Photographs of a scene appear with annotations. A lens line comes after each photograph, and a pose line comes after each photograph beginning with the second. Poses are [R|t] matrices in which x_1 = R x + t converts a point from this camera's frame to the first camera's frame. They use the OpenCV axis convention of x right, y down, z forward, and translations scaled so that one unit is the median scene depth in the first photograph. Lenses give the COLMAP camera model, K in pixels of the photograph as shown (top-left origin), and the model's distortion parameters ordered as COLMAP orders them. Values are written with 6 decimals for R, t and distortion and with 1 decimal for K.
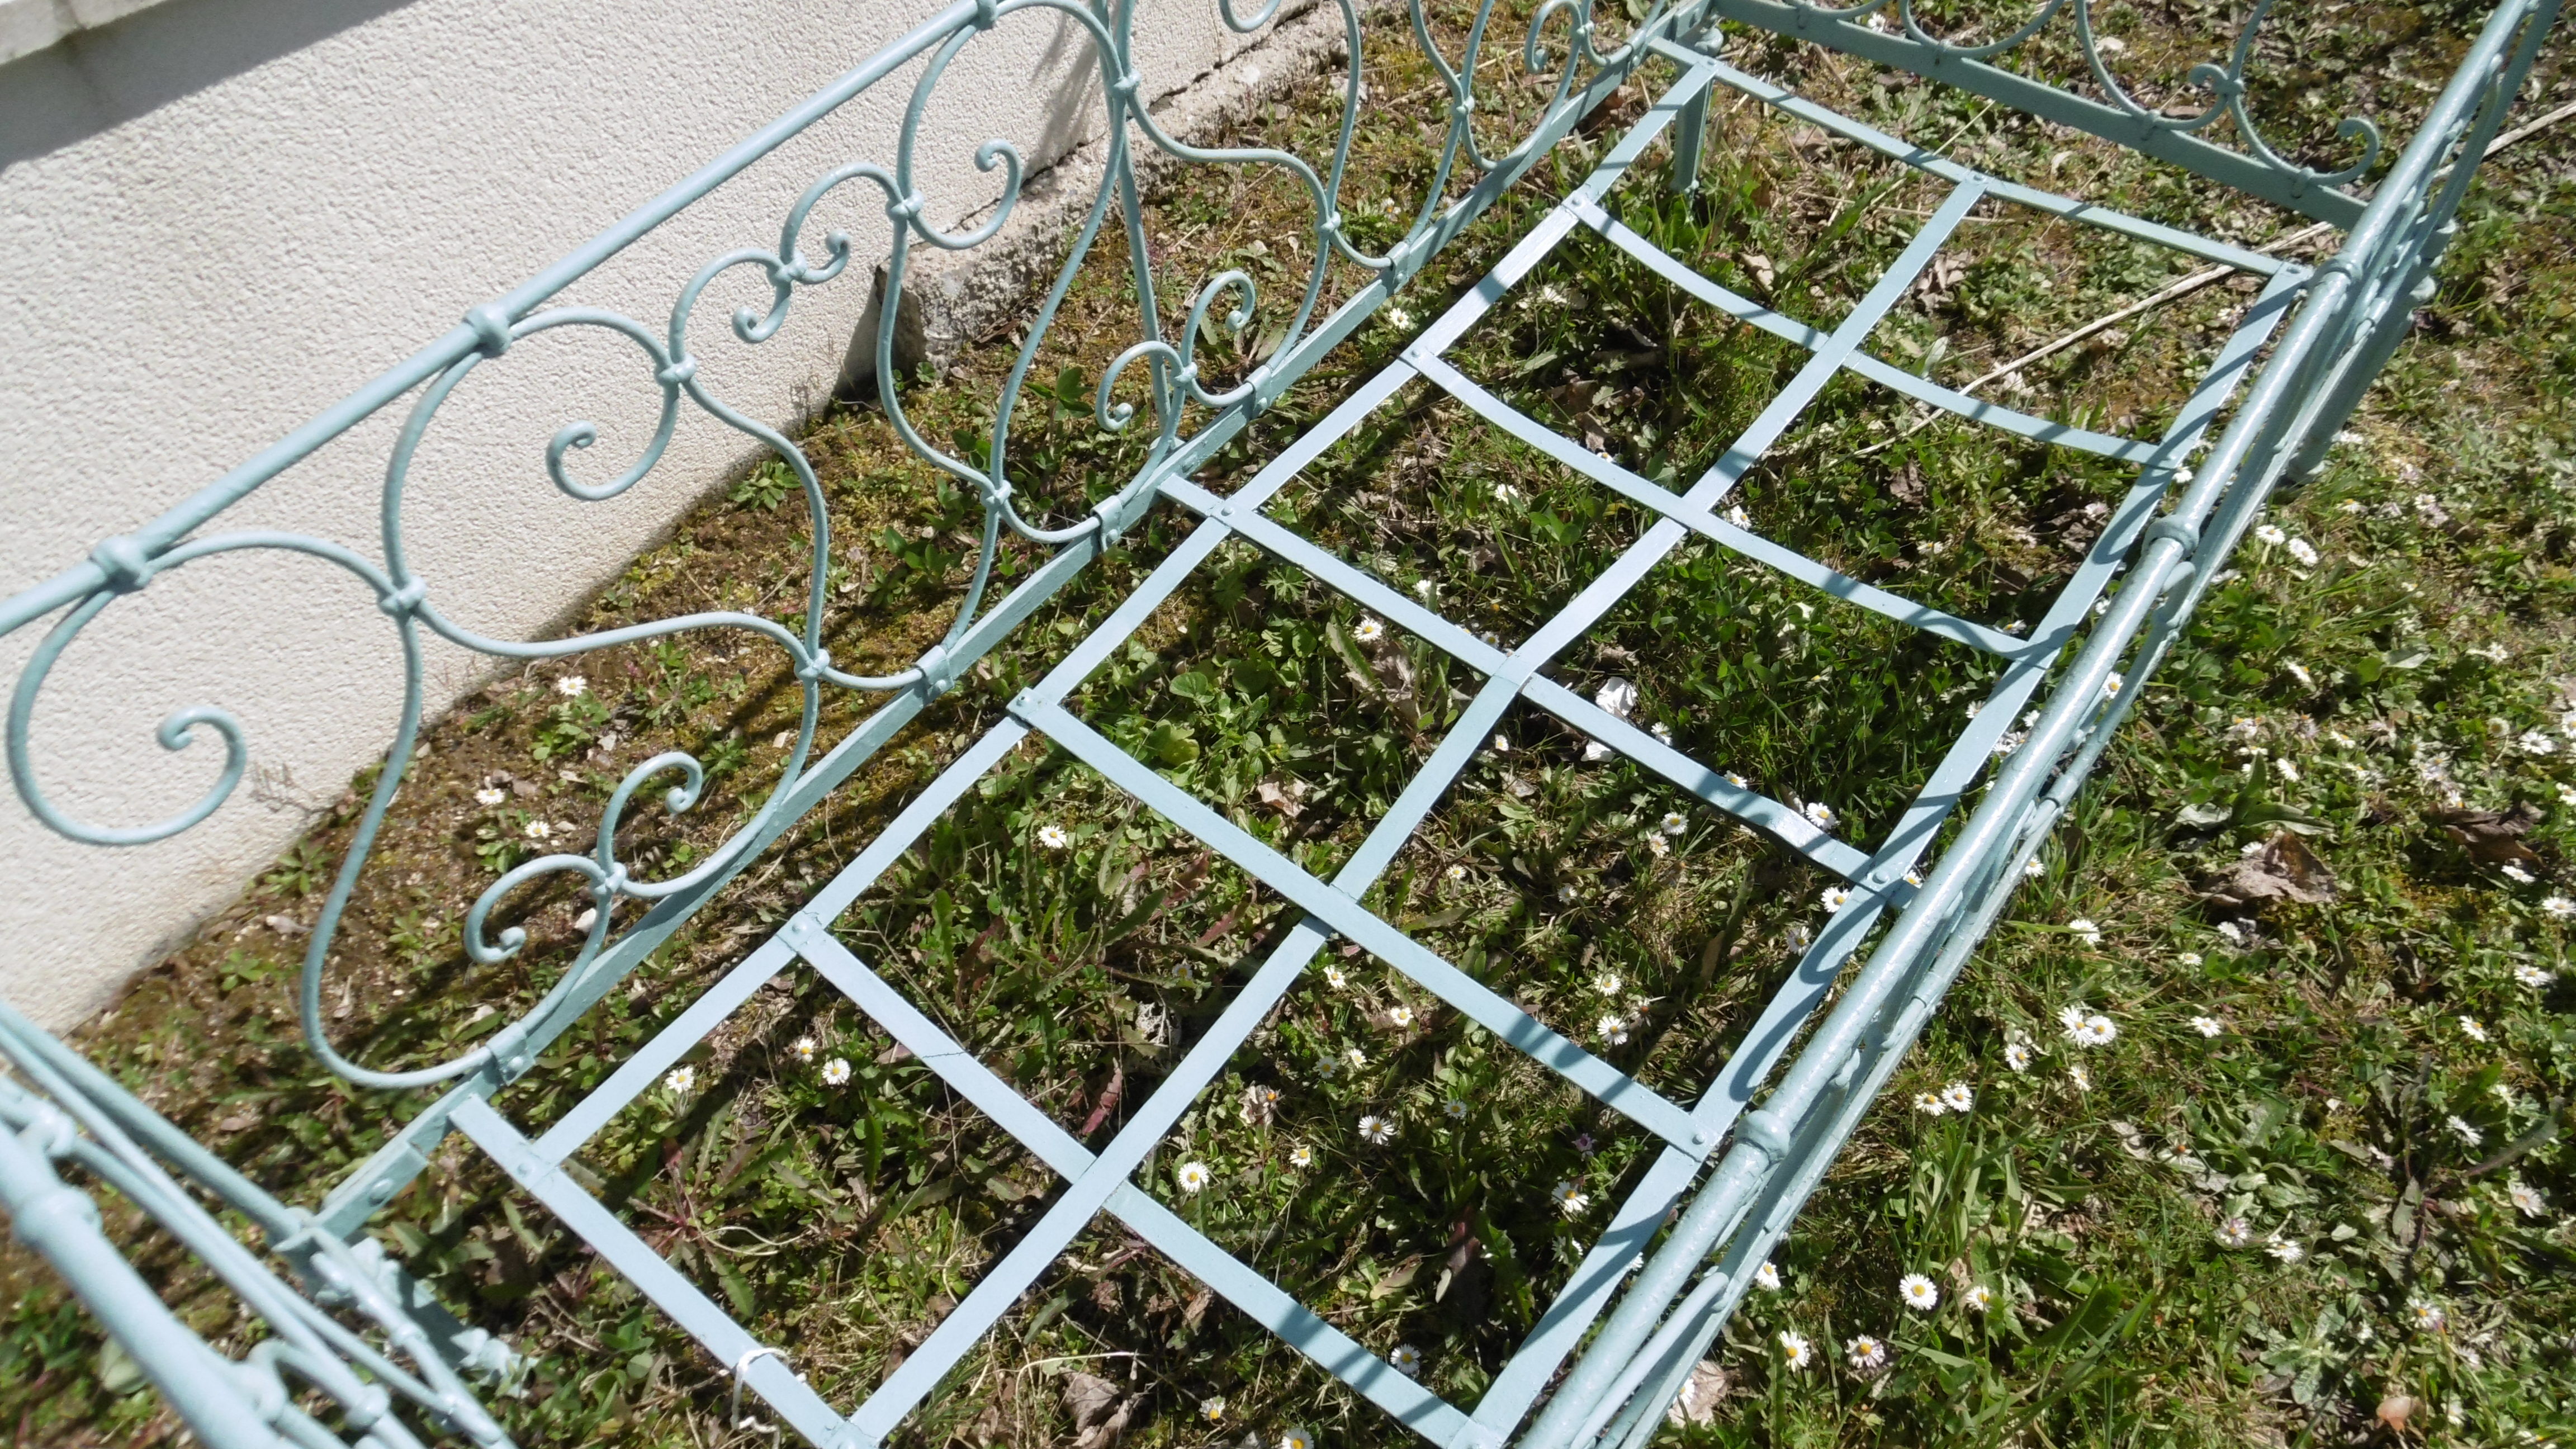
lens RADIAL K [[1861.2, 0, 1290.4], [0, 1861.2, 715.0], [0, 0, 1]] dist [0.002293, 0.003845]
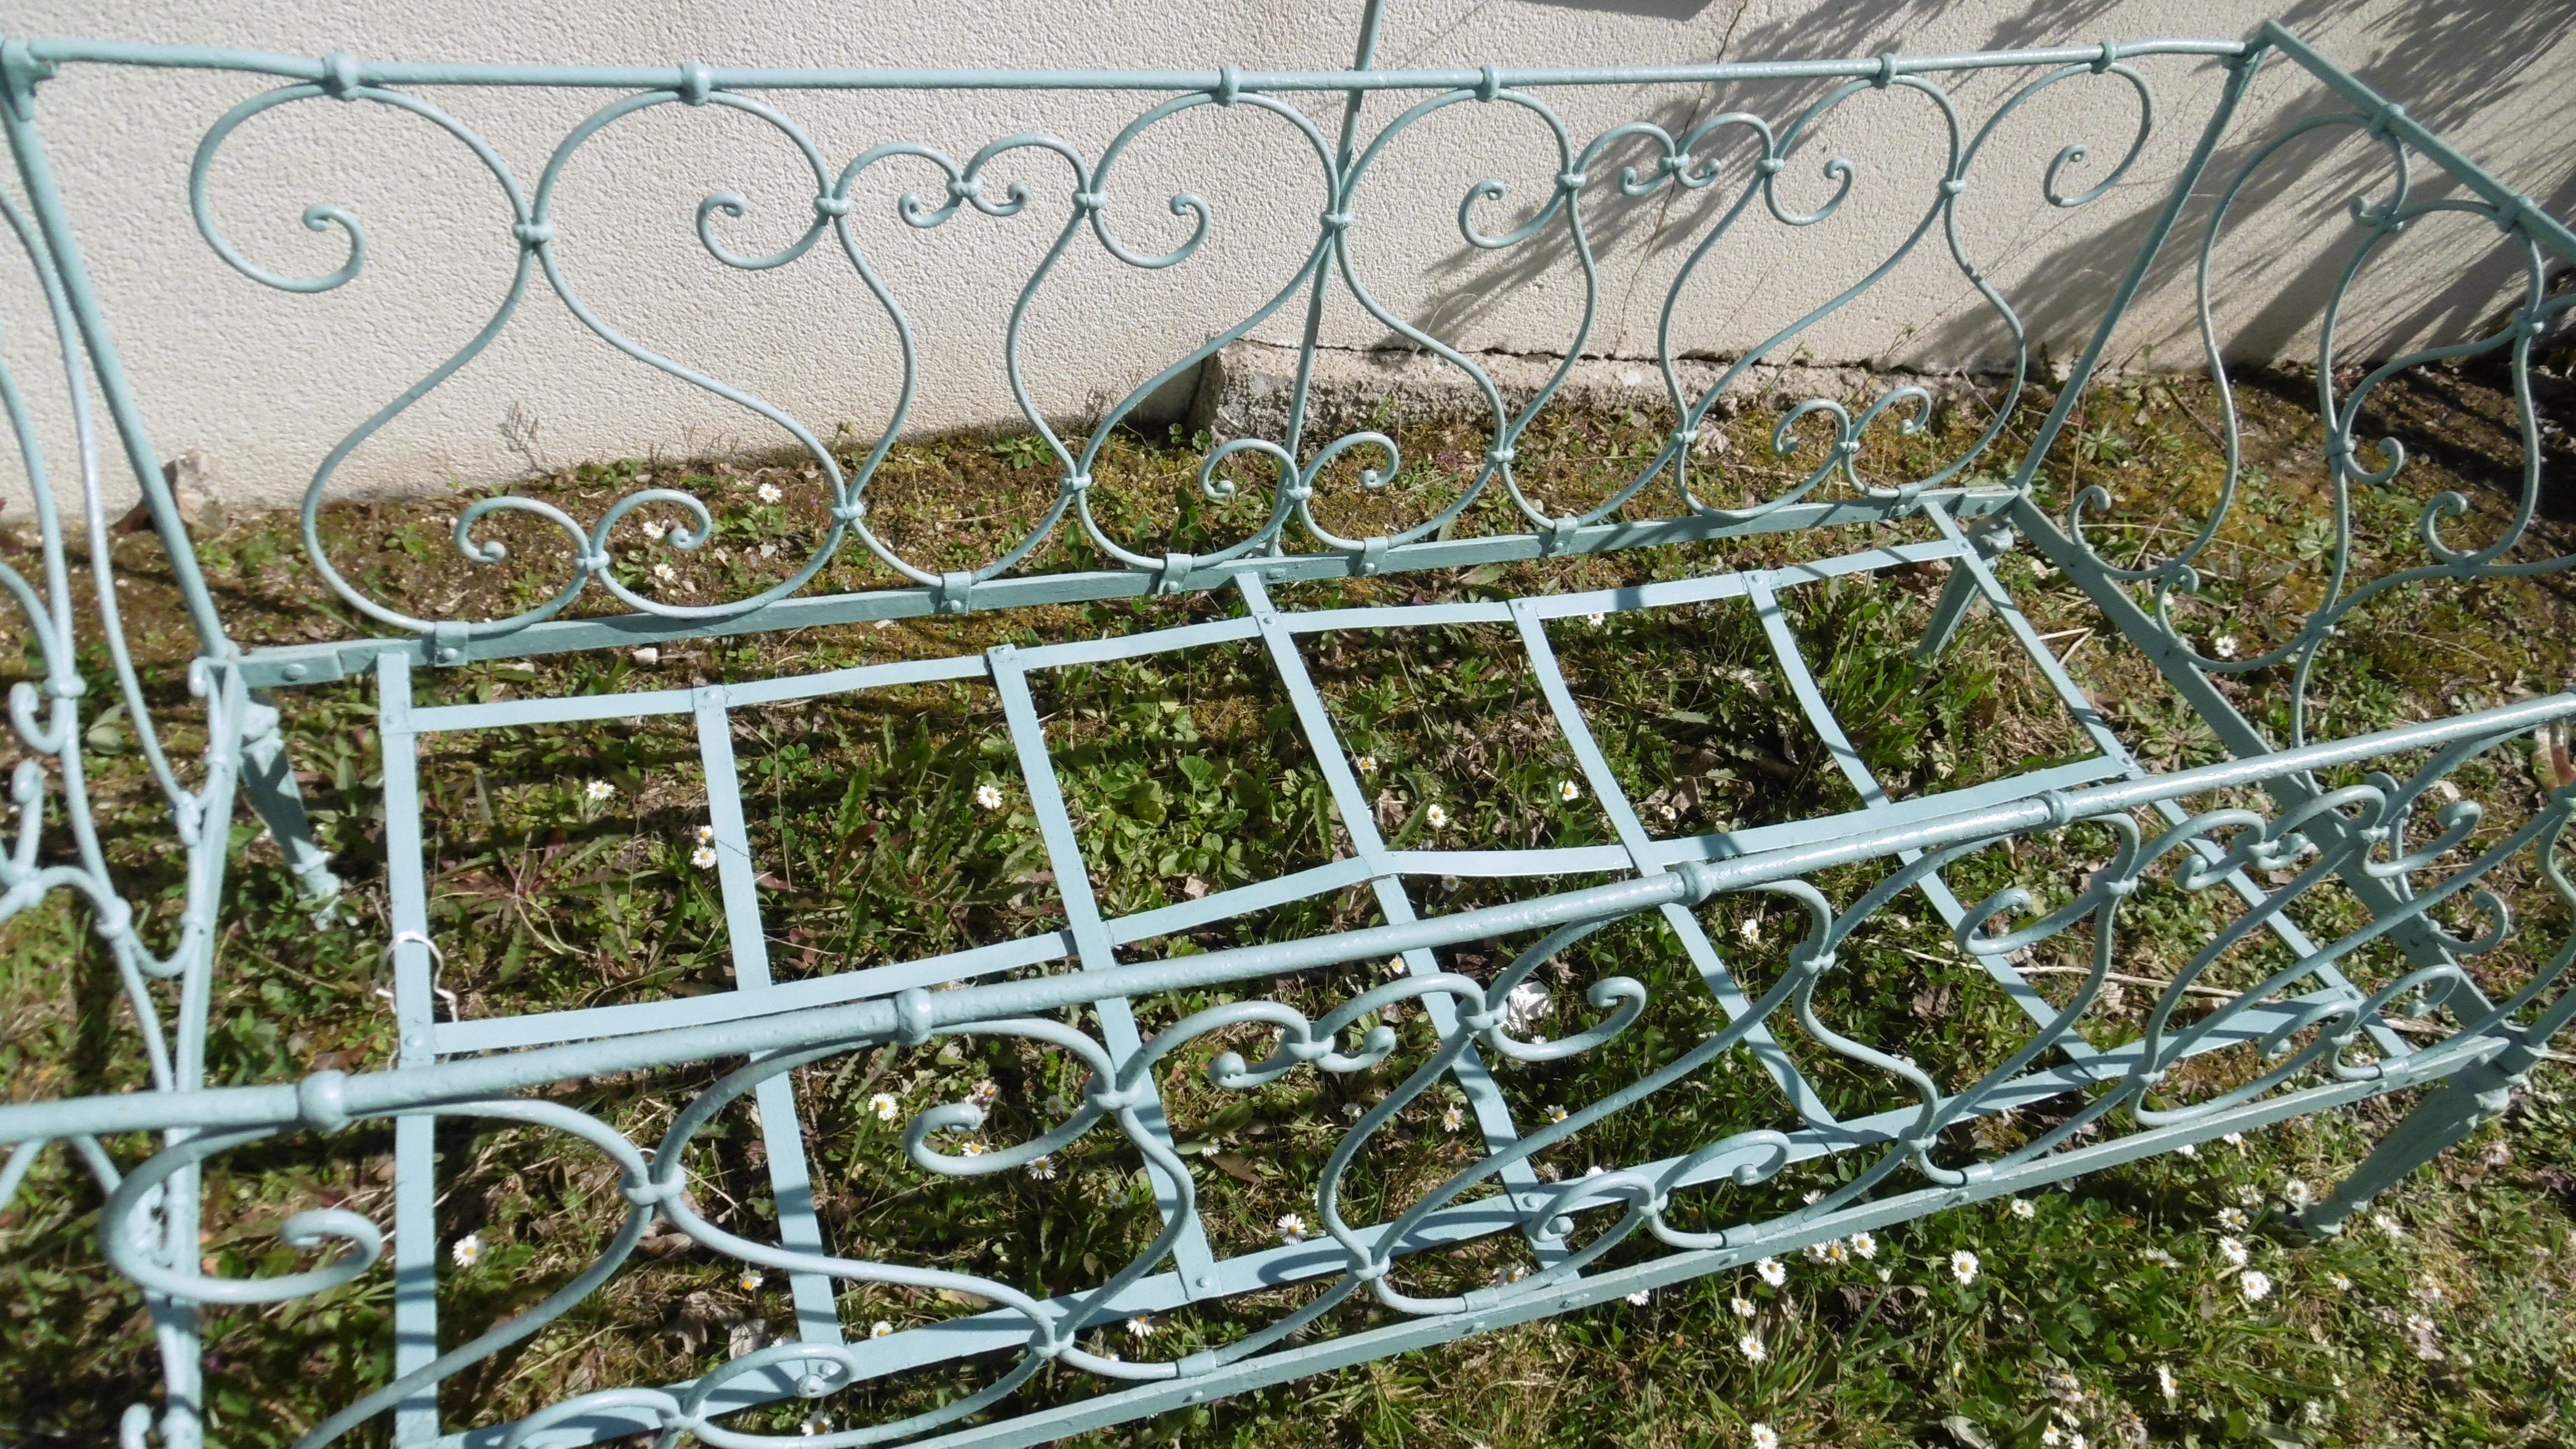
lens RADIAL K [[1861.2, 0, 1290.4], [0, 1861.2, 715.0], [0, 0, 1]] dist [0.002293, 0.003845]
pose [[0.819540, 0.516154, -0.248875, 0.248438], [-0.549075, 0.831602, -0.083393, 0.018538], [0.163921, 0.204995, 0.964939, -0.033816]]
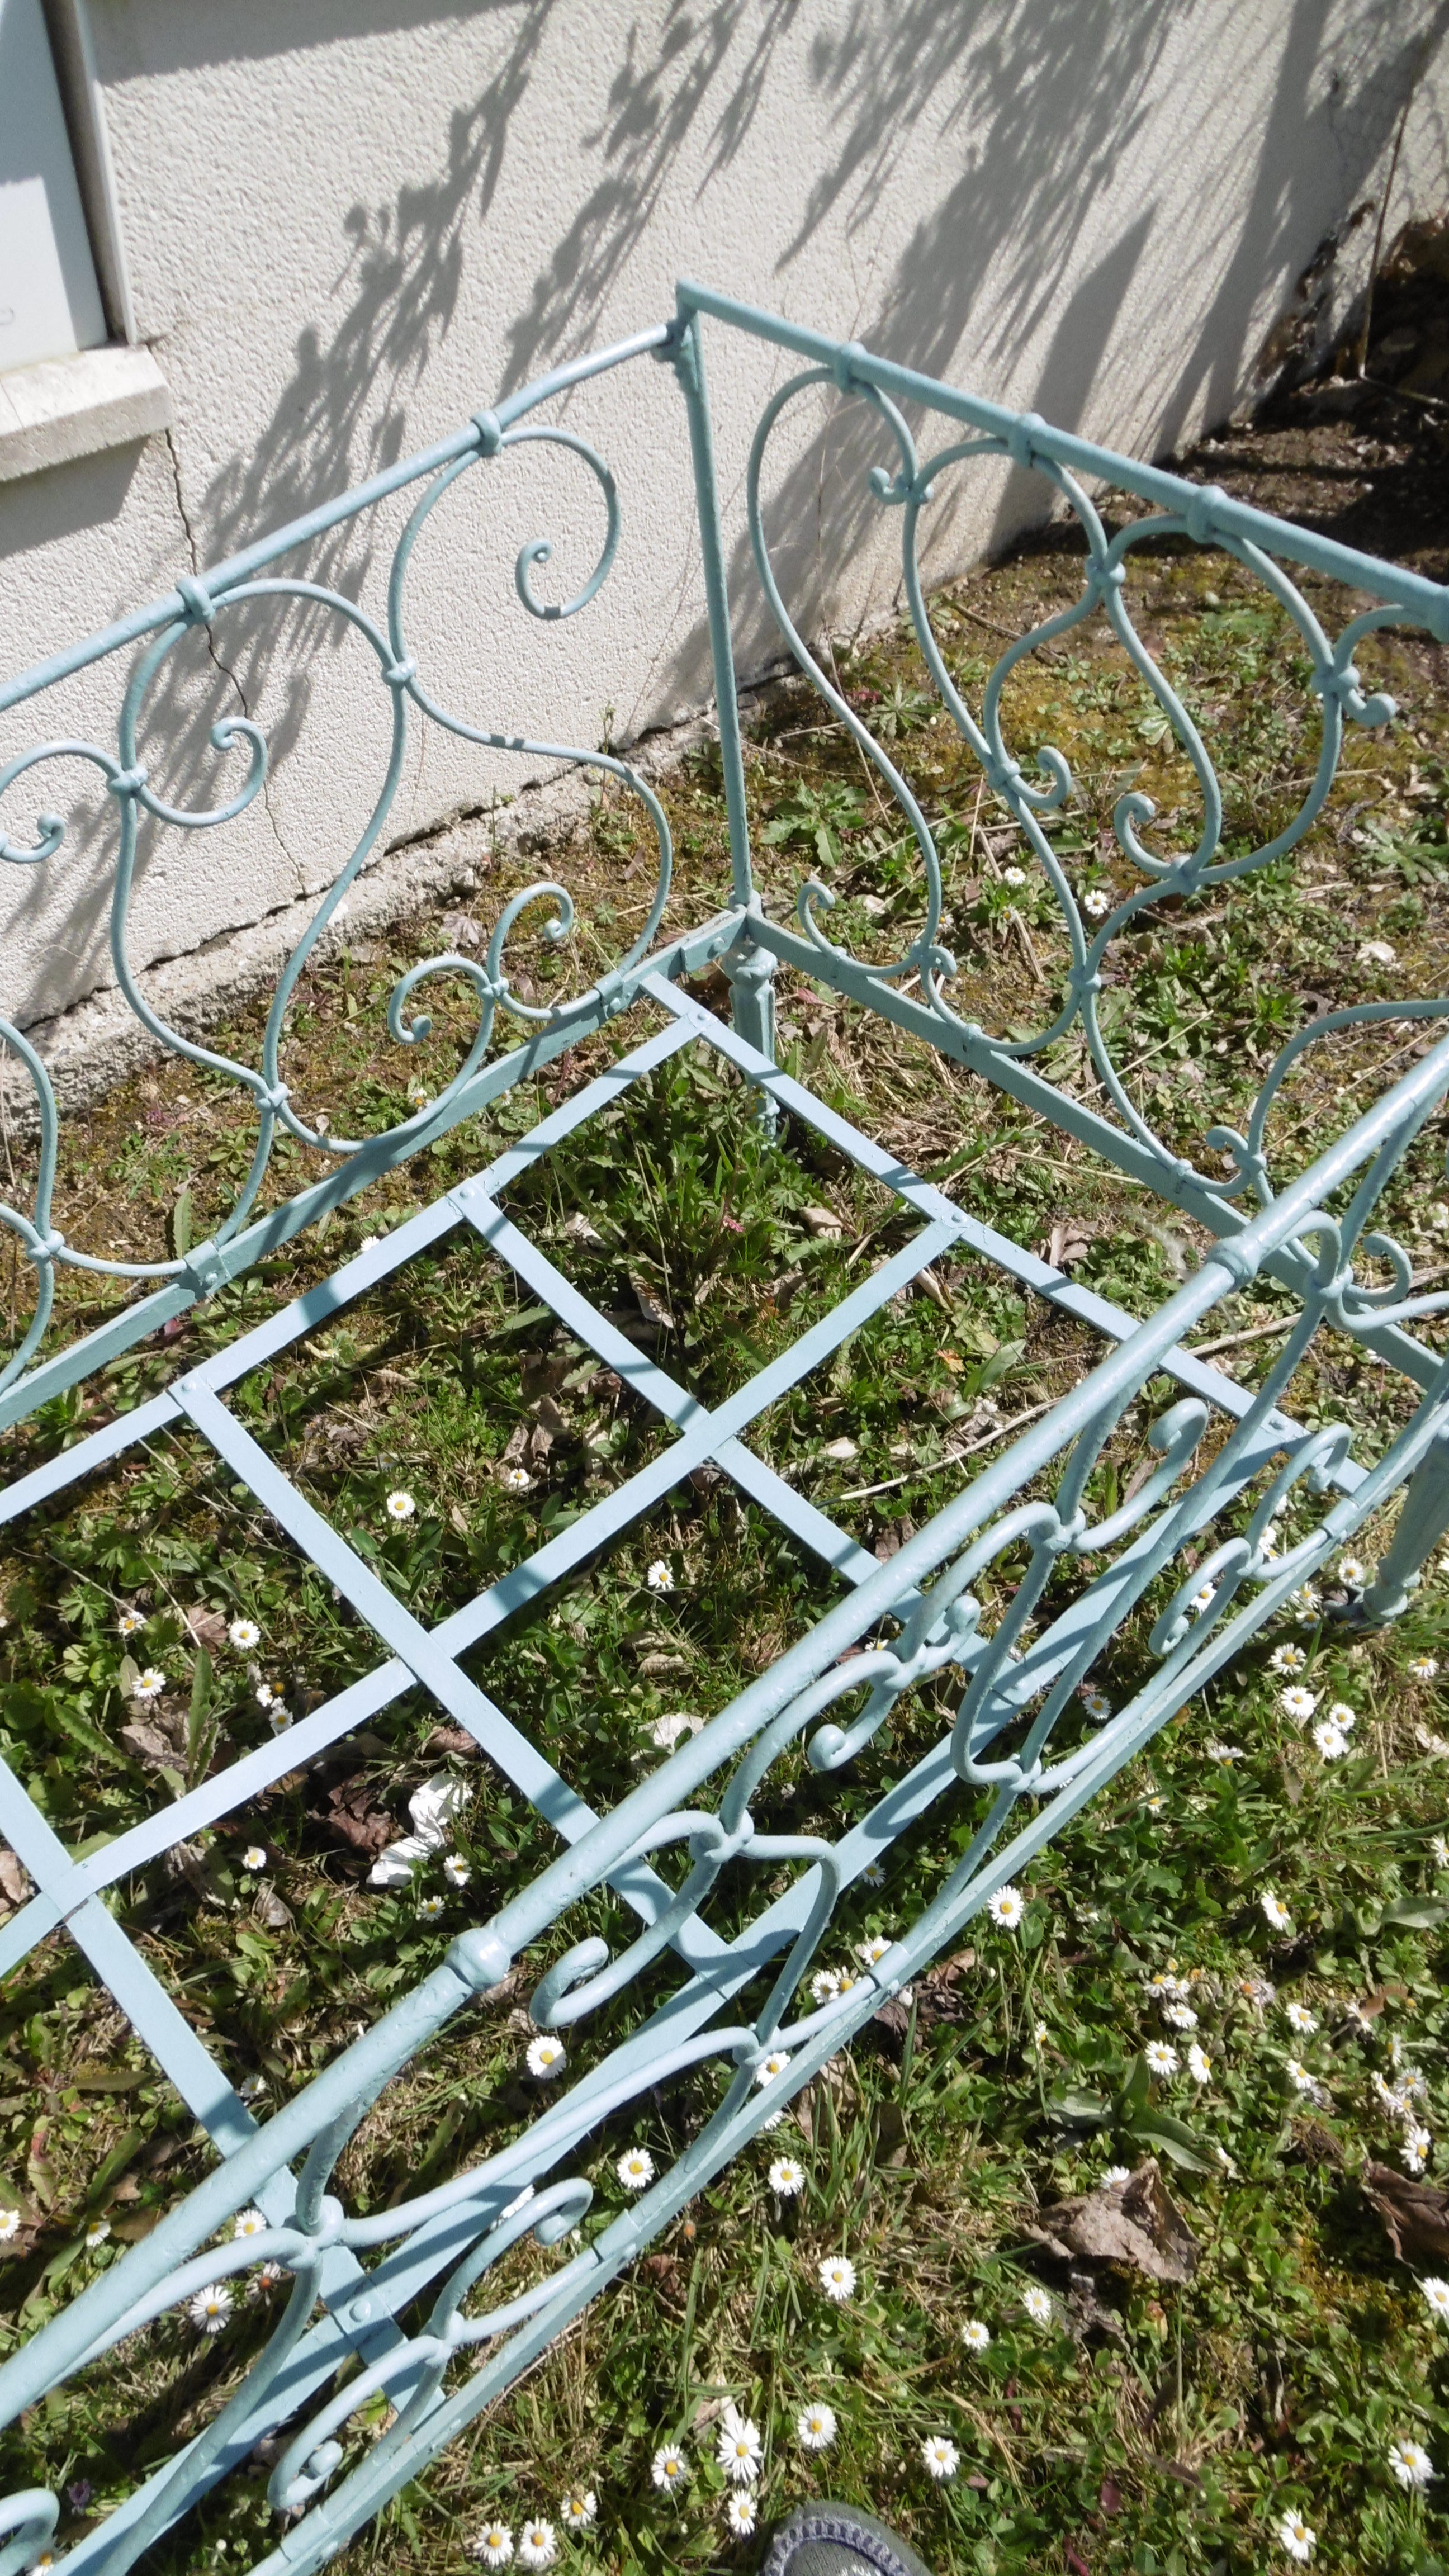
lens RADIAL K [[1846.9, 0, 714.9], [0, 1846.9, 1281.4], [0, 0, 1]] dist [-0.005139, 0.002045]
pose [[0.985473, 0.114883, -0.125082, 0.384343], [-0.114702, 0.993362, 0.008673, -0.267079], [0.125249, 0.005800, 0.992108, 0.210744]]
